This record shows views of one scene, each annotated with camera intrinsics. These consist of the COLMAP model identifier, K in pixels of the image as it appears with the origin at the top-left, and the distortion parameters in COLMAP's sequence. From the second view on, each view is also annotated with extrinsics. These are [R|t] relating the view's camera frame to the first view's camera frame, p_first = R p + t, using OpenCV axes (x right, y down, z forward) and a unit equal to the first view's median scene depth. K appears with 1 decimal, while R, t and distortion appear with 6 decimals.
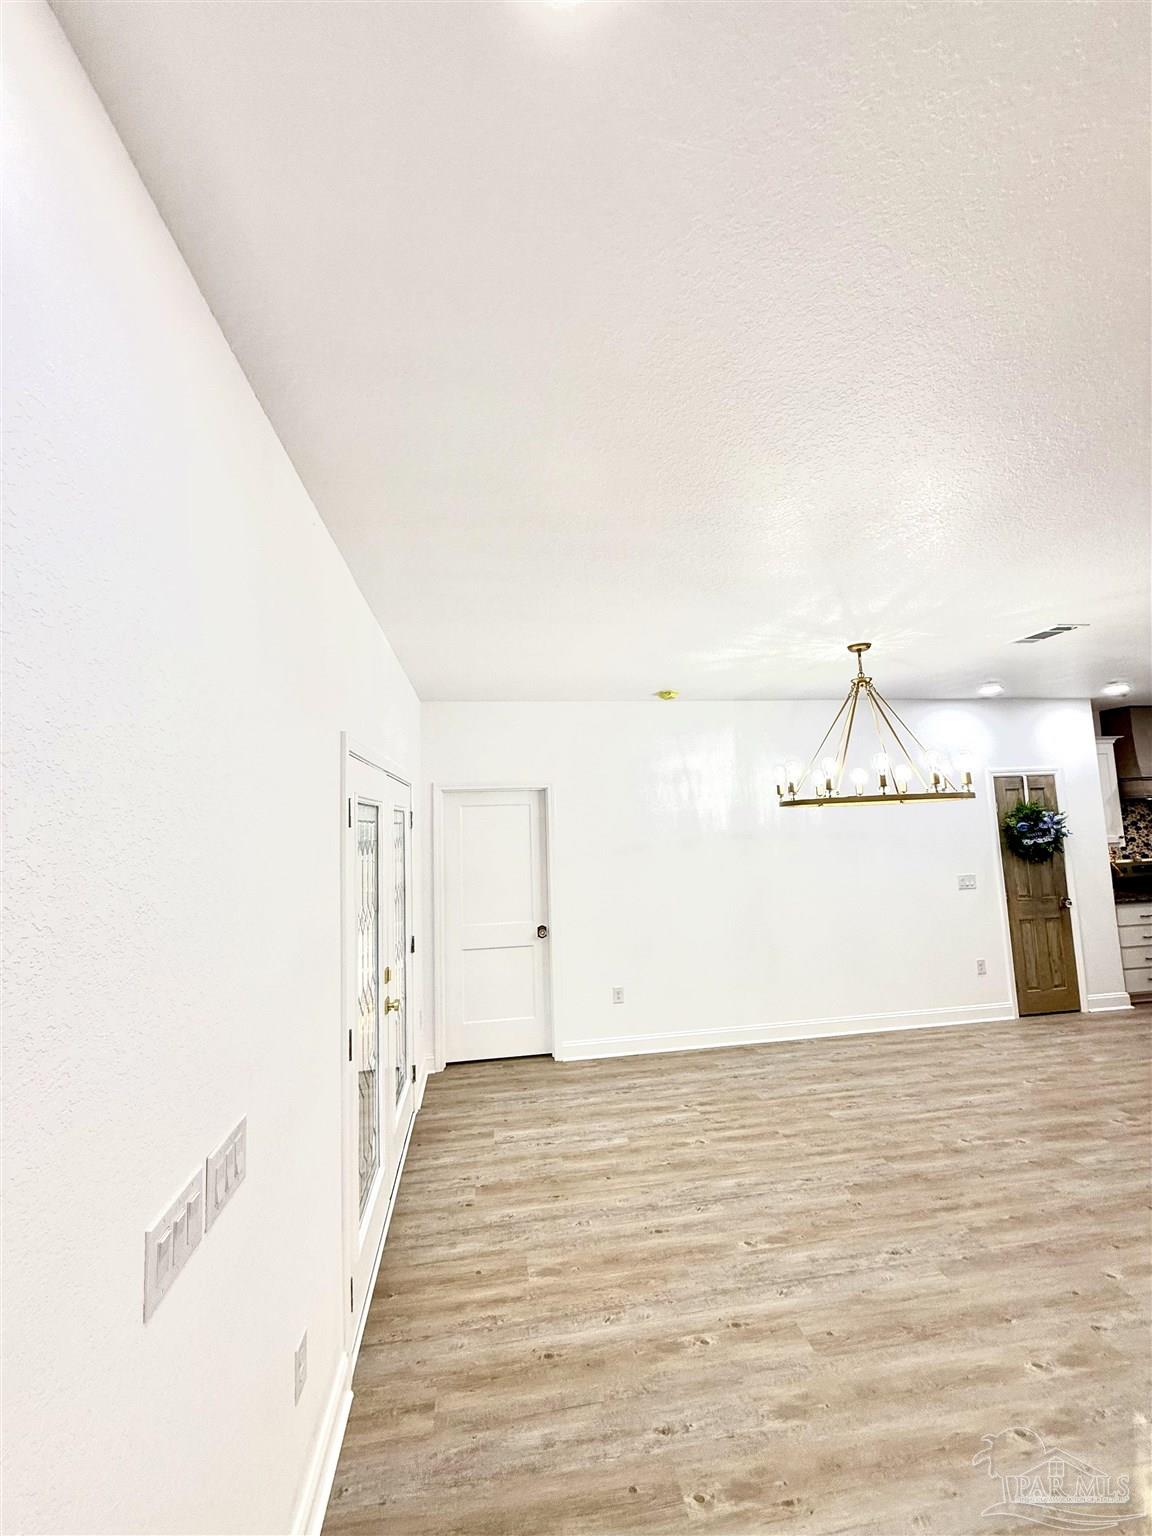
lens RADIAL K [[609.9, 0, 575.5], [0, 609.9, 763.5], [0, 0, 1]] dist [0.001151, -0.000345]
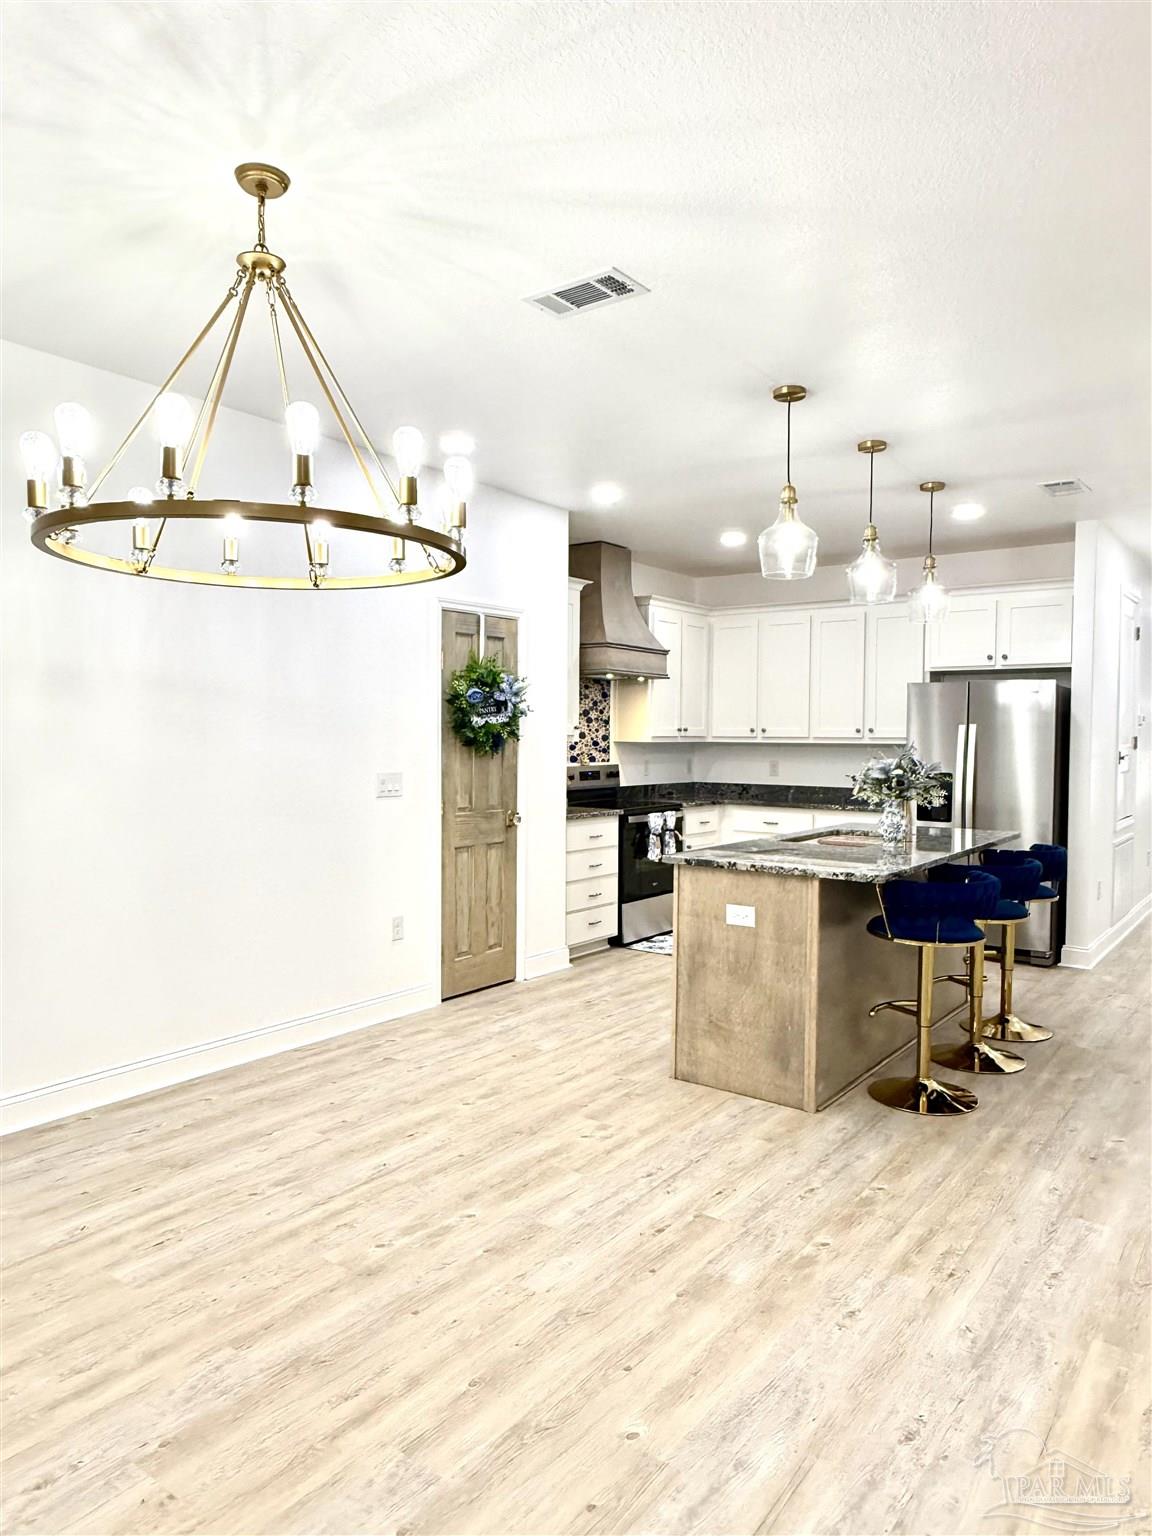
lens RADIAL K [[1015.0, 0, 569.3], [0, 1015.0, 769.2], [0, 0, 1]] dist [-0.000388, 0.001260]
pose [[0.707779, 0.017716, 0.706212, 0.105097], [-0.101871, 0.991796, 0.077218, 0.103851], [-0.699050, -0.126596, 0.703777, 0.252151]]
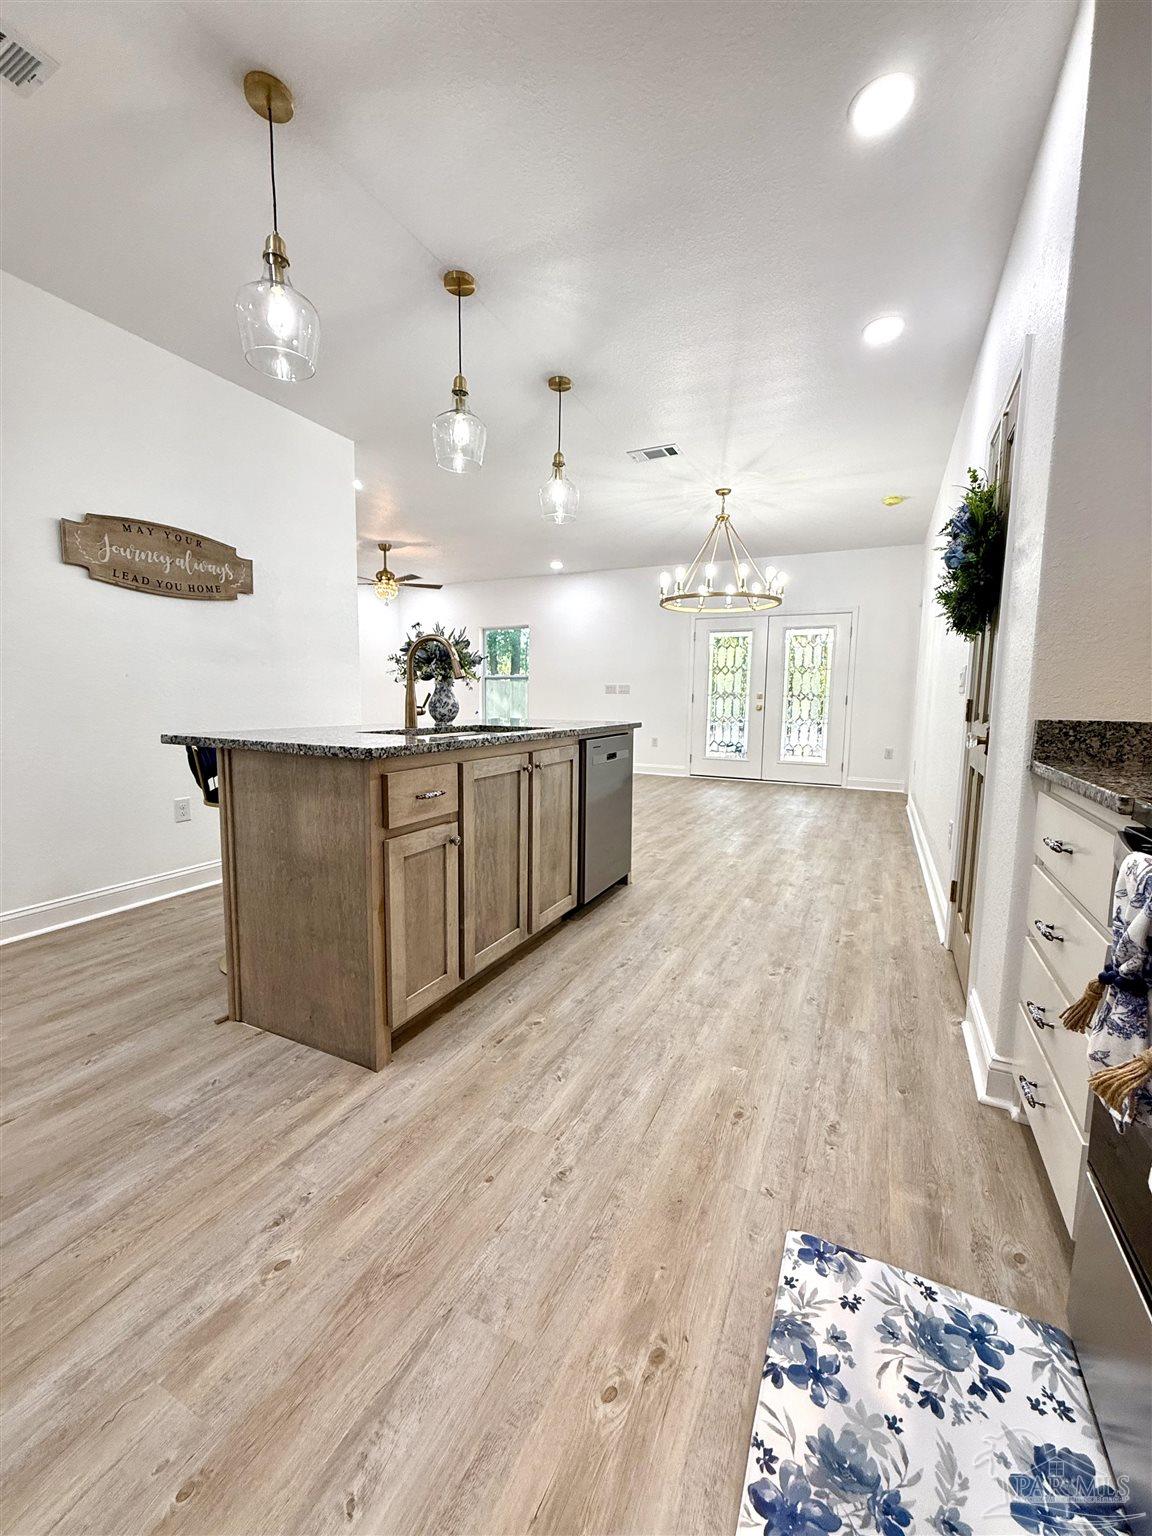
lens RADIAL K [[609.9, 0, 575.5], [0, 609.9, 763.5], [0, 0, 1]] dist [0.001151, -0.000345]
pose [[-0.567096, 0.120280, -0.814822, 1.483602], [0.088516, 0.992450, 0.084895, 0.222359], [0.818882, -0.023981, -0.573461, 1.194392]]
